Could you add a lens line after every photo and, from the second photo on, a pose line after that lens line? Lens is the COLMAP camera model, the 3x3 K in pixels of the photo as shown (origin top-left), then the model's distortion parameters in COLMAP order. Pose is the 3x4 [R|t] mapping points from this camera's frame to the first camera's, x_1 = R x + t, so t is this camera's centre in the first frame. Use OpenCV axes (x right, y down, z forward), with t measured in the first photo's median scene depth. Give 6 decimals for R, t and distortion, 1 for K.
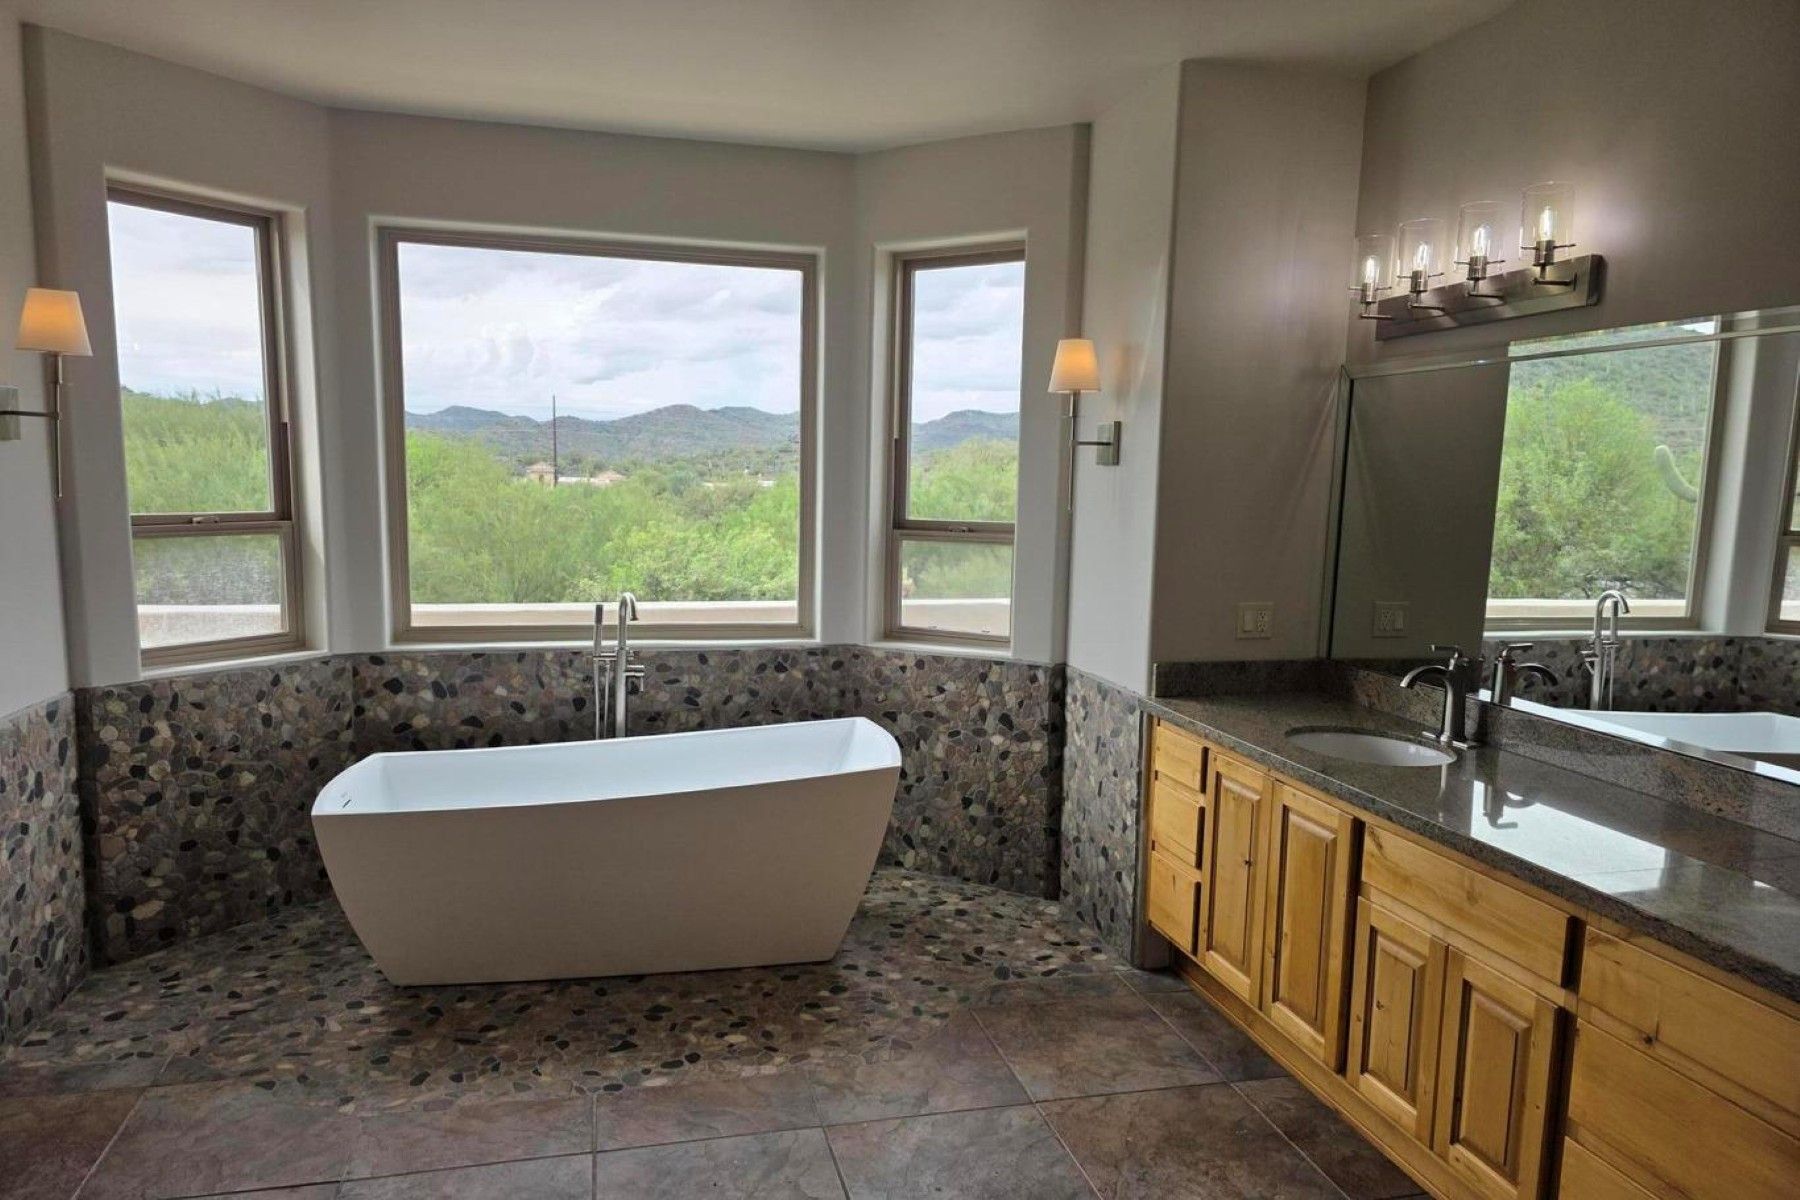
lens RADIAL K [[1226.5, 0, 889.6], [0, 1226.5, 636.5], [0, 0, 1]] dist [0.091819, -0.093888]
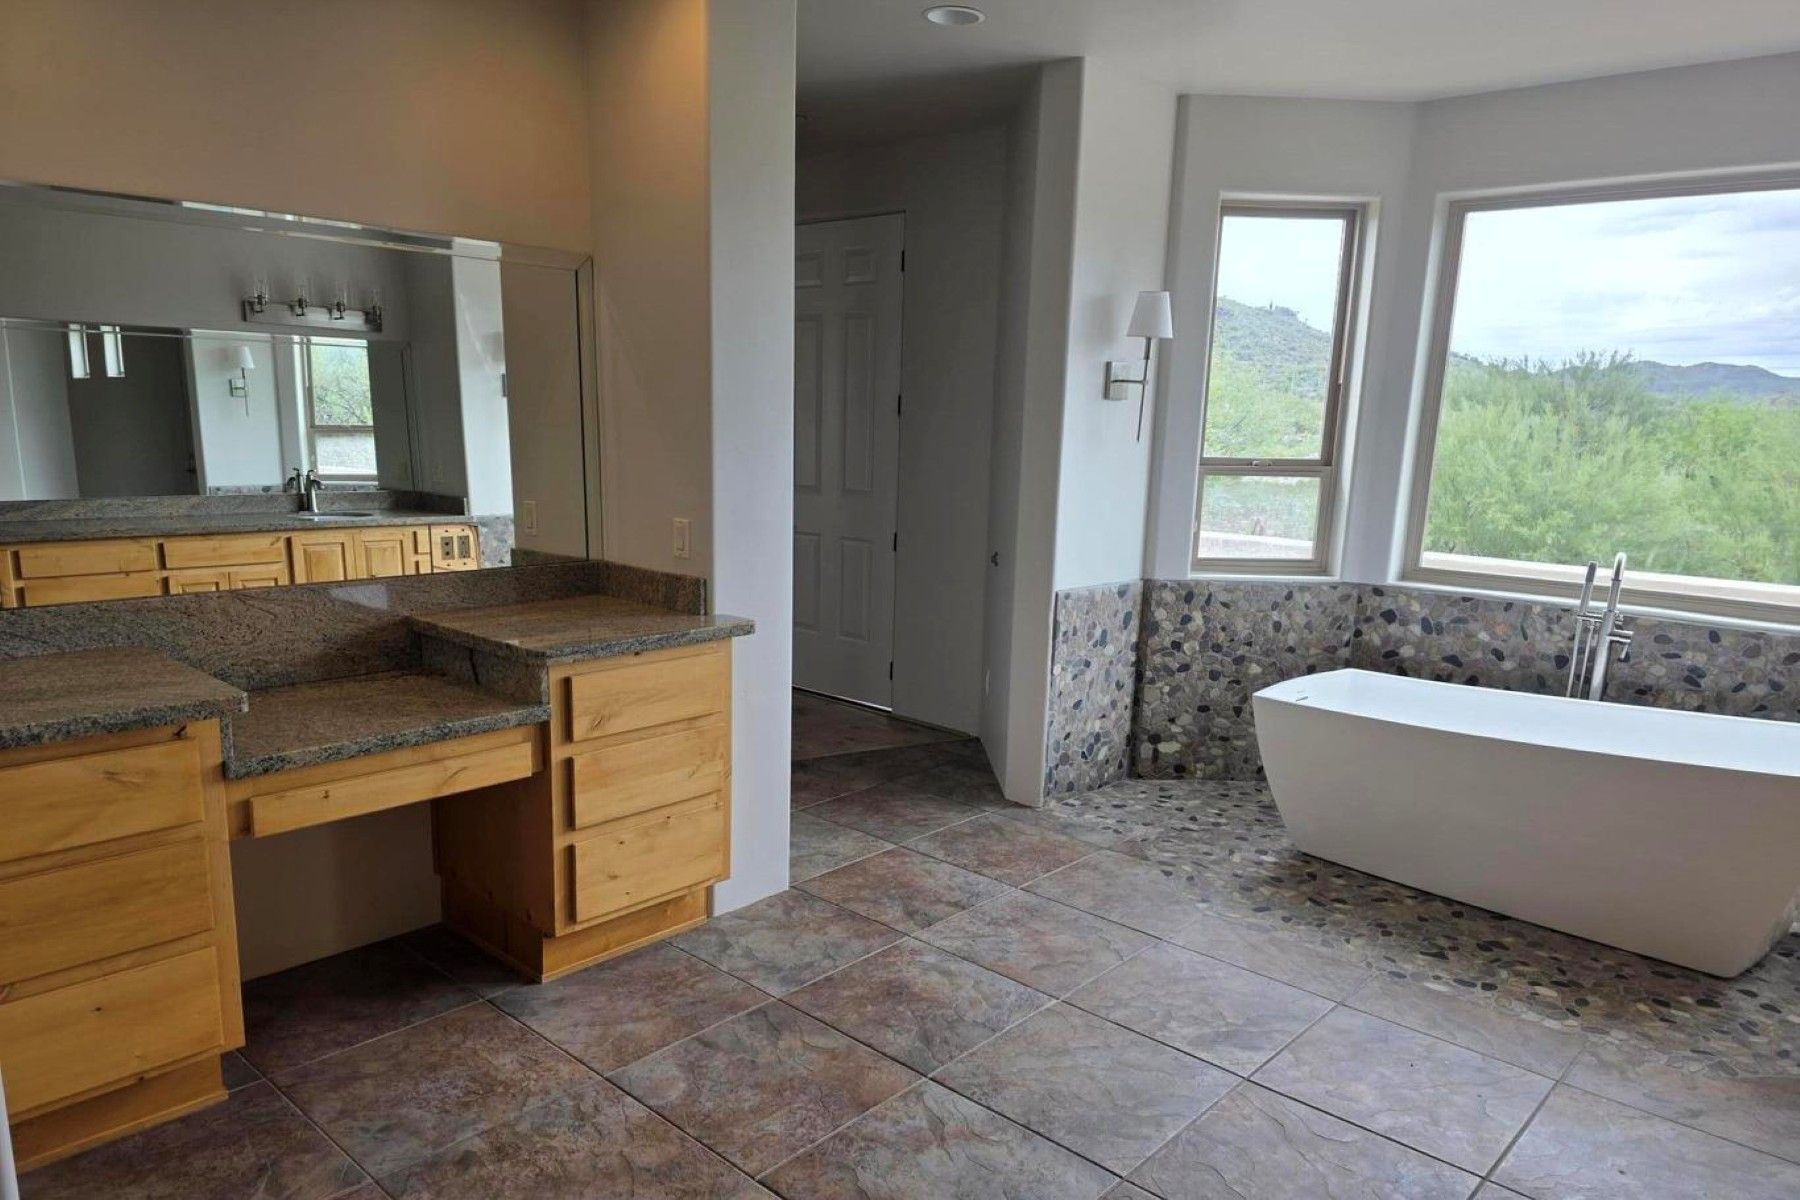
lens RADIAL K [[1220.8, 0, 872.4], [0, 1220.8, 663.8], [0, 0, 1]] dist [0.070127, -0.075892]
pose [[0.550345, 0.169700, -0.817510, 0.295446], [-0.130582, 0.984572, 0.116471, 0.014131], [0.824663, 0.042653, 0.564014, -0.025048]]
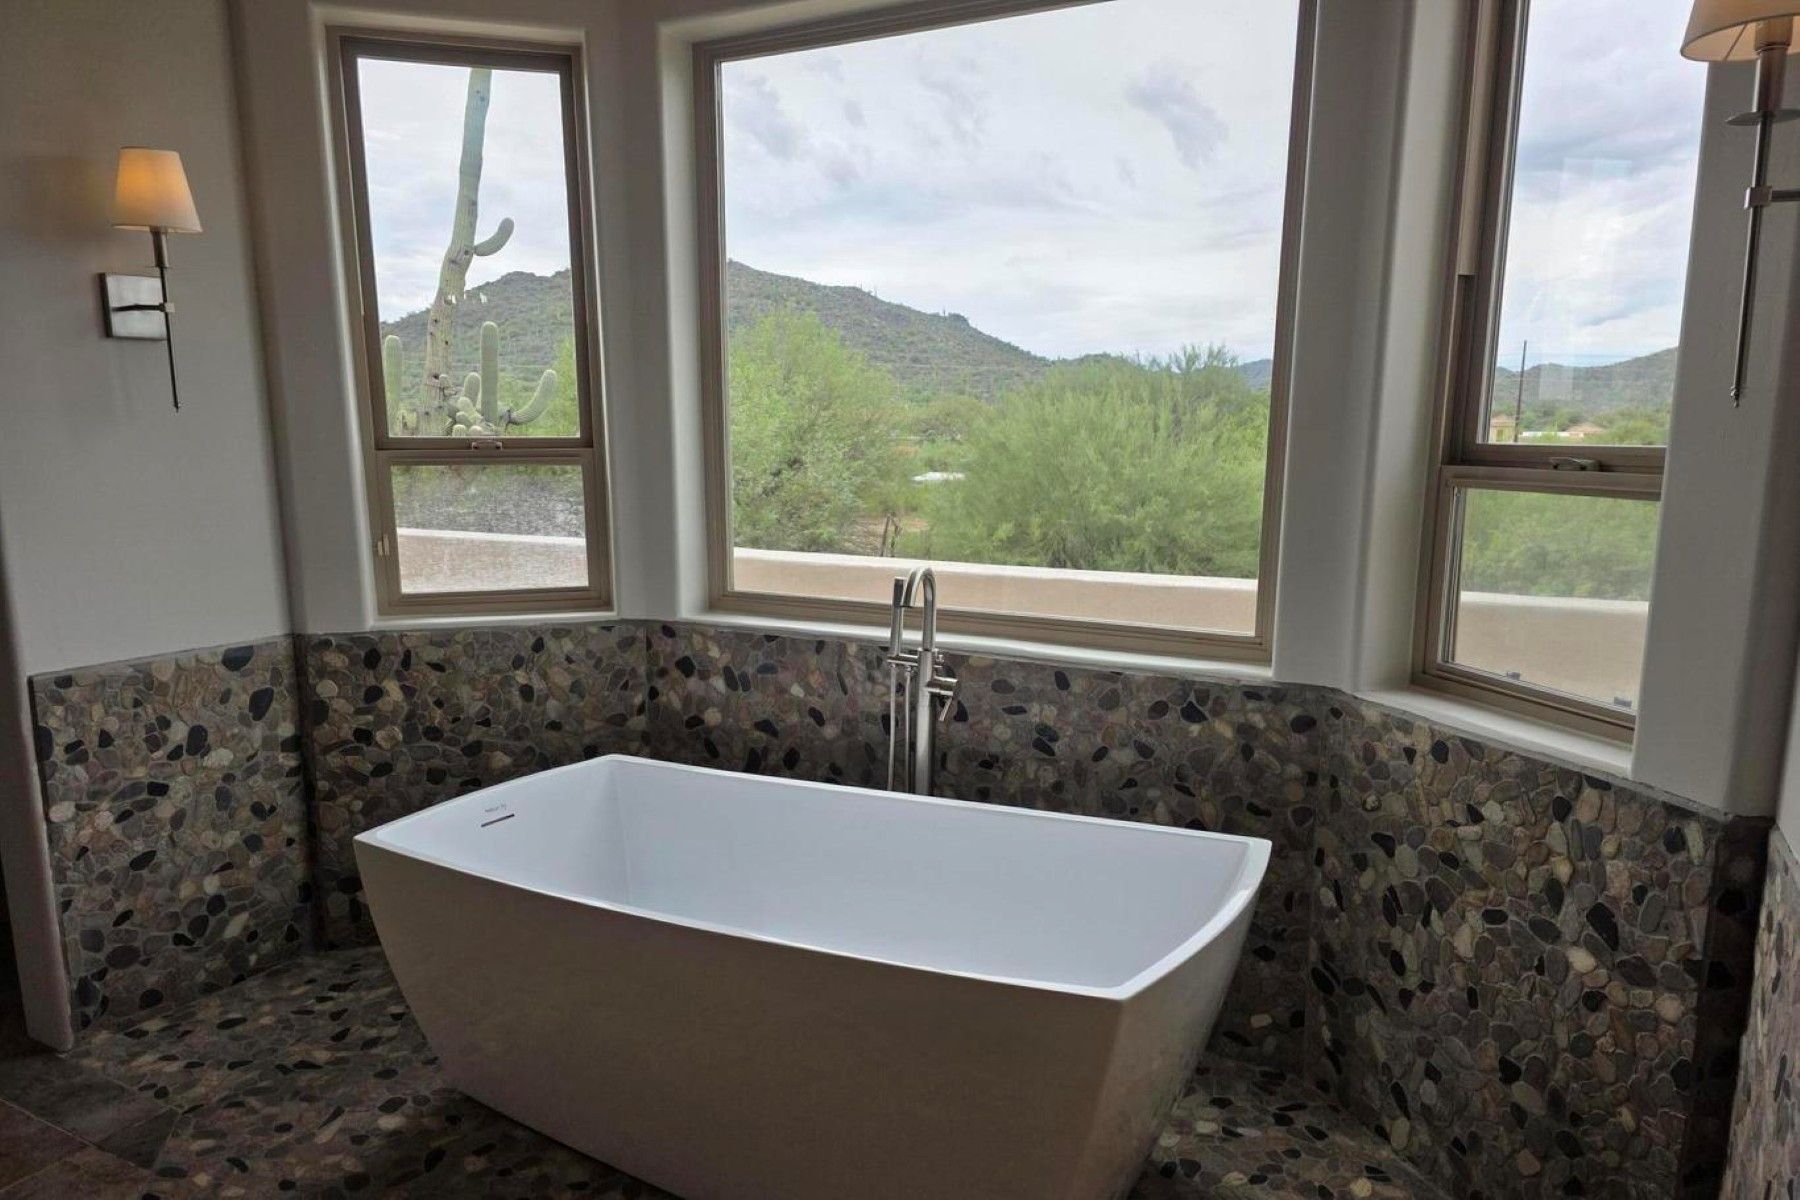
lens RADIAL K [[1206.1, 0, 888.9], [0, 1206.1, 639.4], [0, 0, 1]] dist [0.078059, -0.085900]
pose [[0.735060, 0.104155, -0.669955, 0.207089], [-0.078096, 0.994560, 0.068934, -0.041500], [0.673490, 0.001650, 0.739195, 0.586393]]
